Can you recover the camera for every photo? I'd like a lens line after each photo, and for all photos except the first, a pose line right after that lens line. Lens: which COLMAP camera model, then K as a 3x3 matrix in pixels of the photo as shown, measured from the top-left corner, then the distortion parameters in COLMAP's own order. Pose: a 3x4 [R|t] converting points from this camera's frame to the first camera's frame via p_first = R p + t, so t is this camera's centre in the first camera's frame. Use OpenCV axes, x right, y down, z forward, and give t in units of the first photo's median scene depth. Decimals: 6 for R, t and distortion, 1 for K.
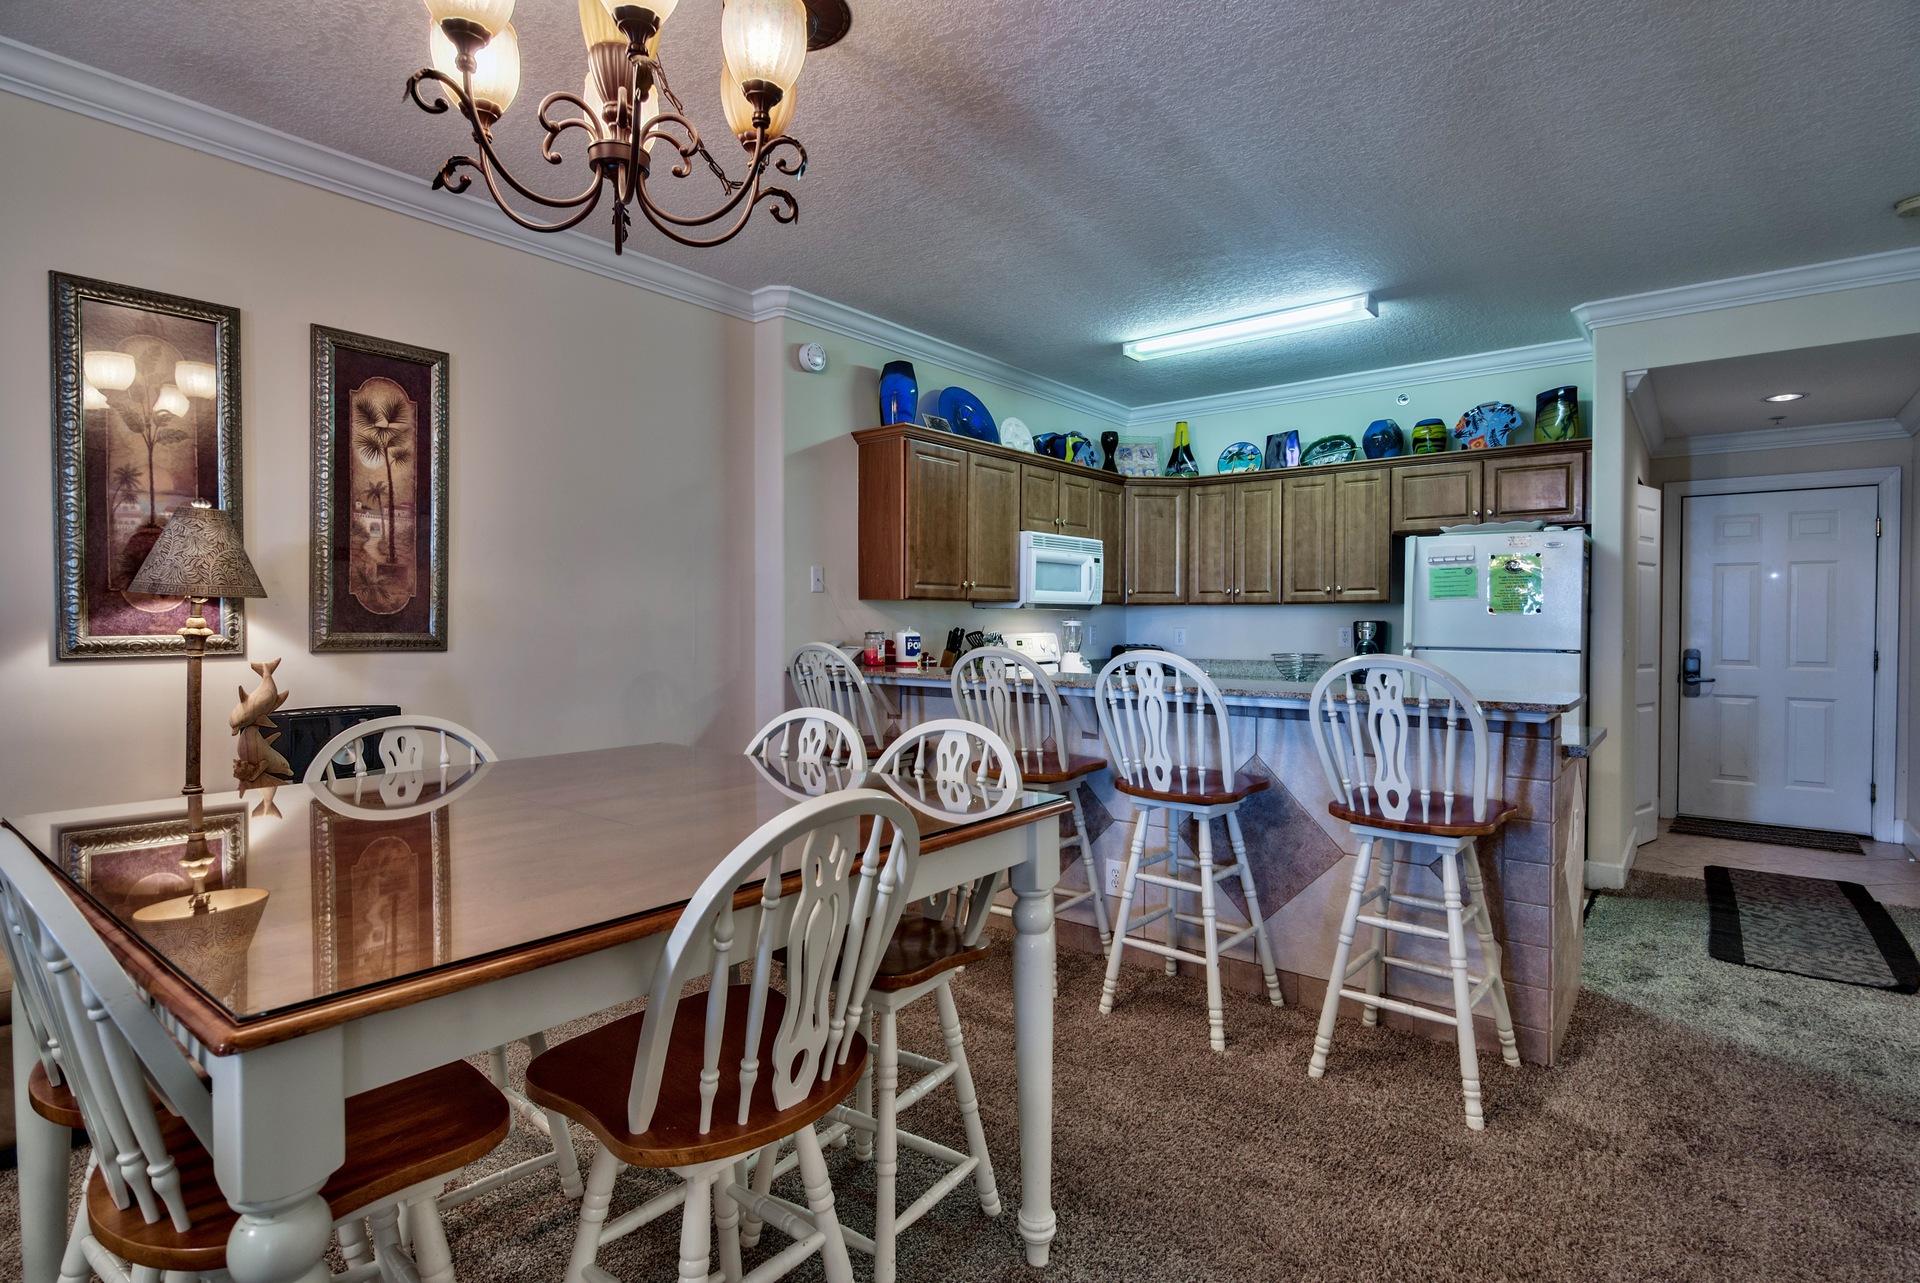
lens RADIAL K [[965.2, 0, 955.6], [0, 965.2, 627.2], [0, 0, 1]] dist [-0.000336, -0.000381]
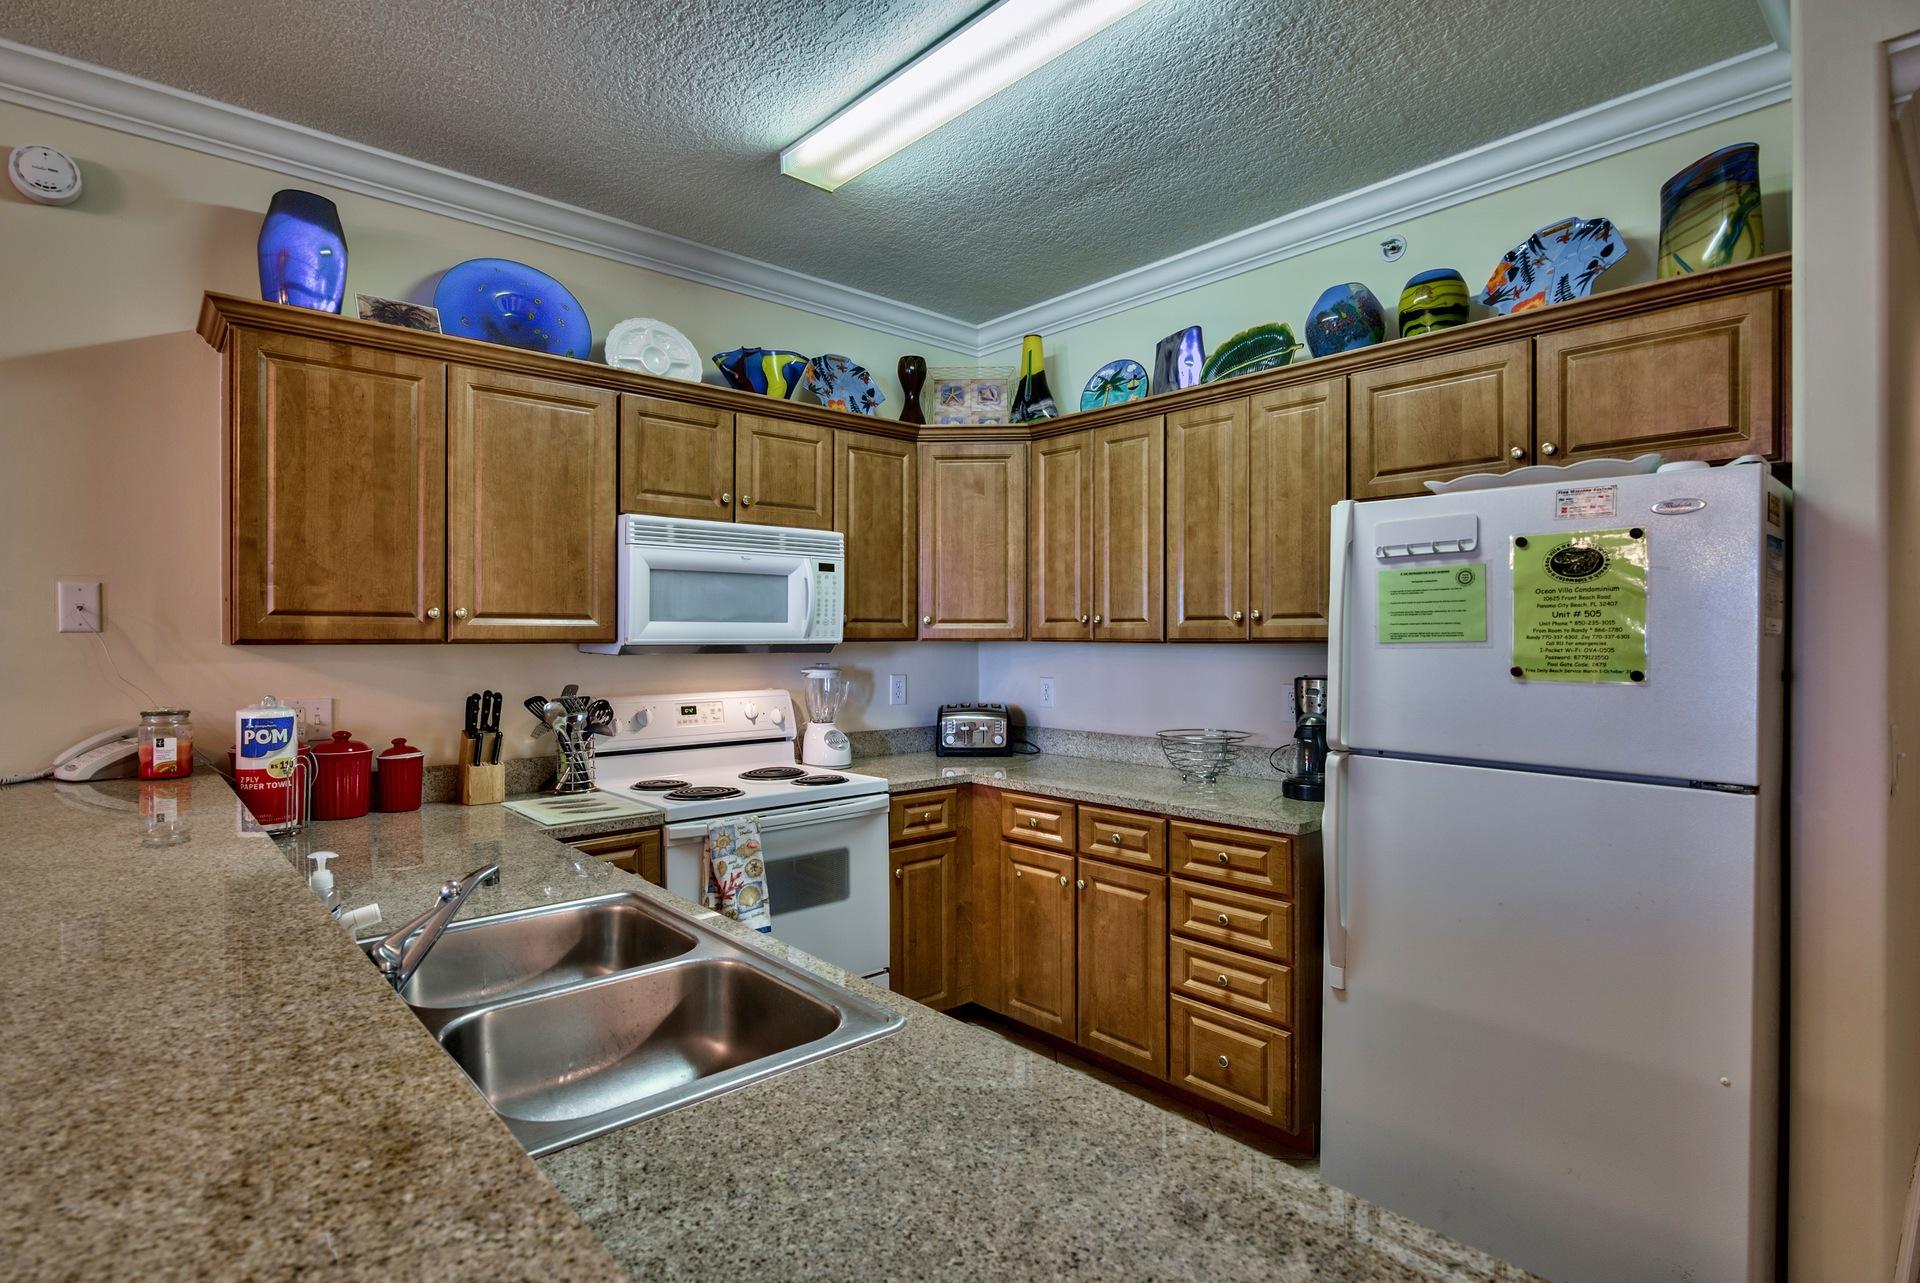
lens RADIAL K [[970.6, 0, 925.2], [0, 970.6, 637.4], [0, 0, 1]] dist [-0.002126, -0.001280]
pose [[0.984410, -0.001145, -0.175884, 0.317896], [-0.000060, 0.999977, -0.006847, -0.024426], [0.175888, 0.006751, 0.984387, 0.459088]]
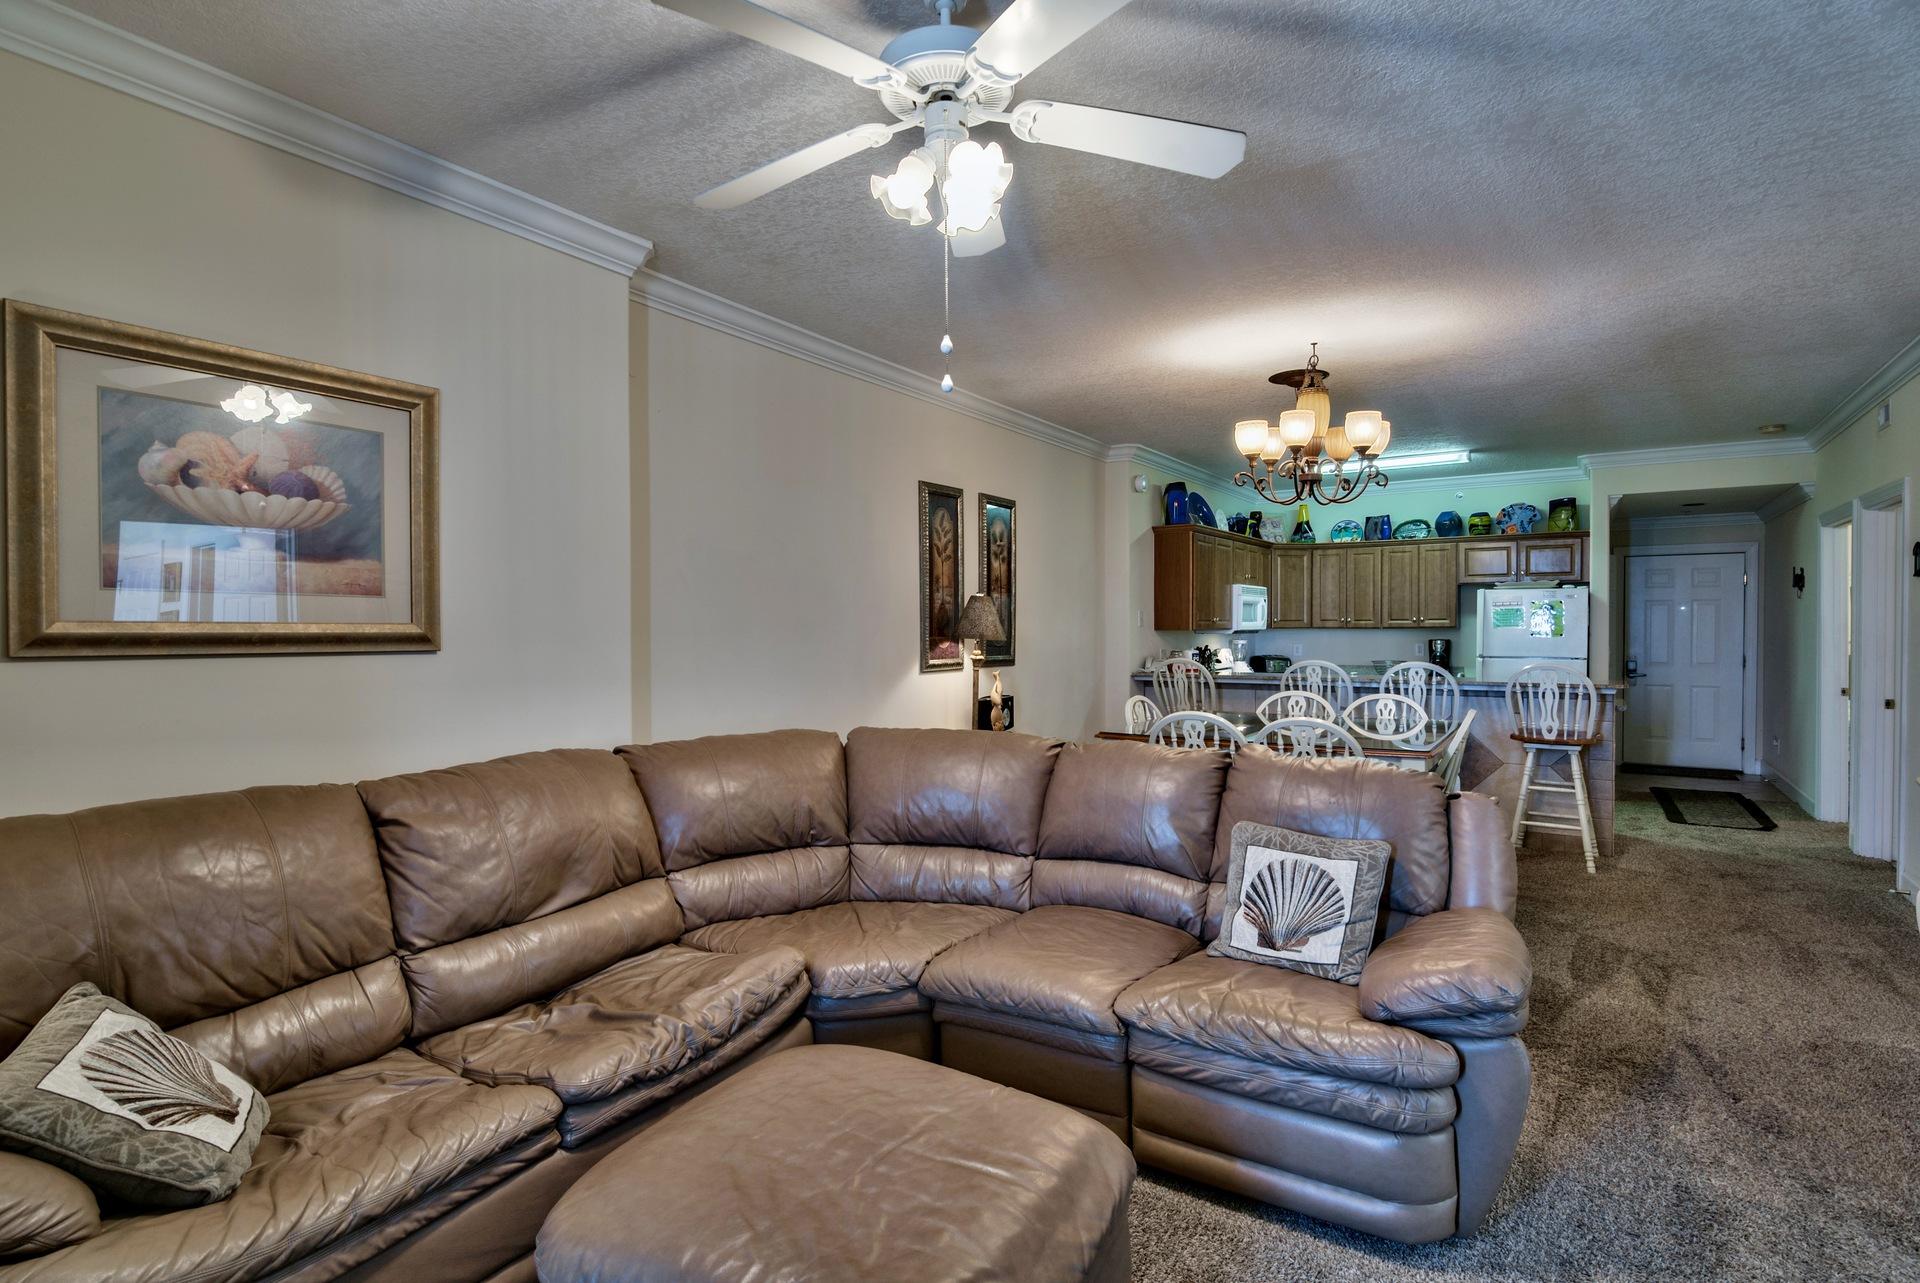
lens RADIAL K [[970.6, 0, 925.2], [0, 970.6, 637.4], [0, 0, 1]] dist [-0.002126, -0.001280]
pose [[0.997233, -0.006733, 0.074029, -0.524923], [0.006348, 0.999965, 0.005431, -0.024409], [-0.074063, -0.004946, 0.997241, -0.508076]]
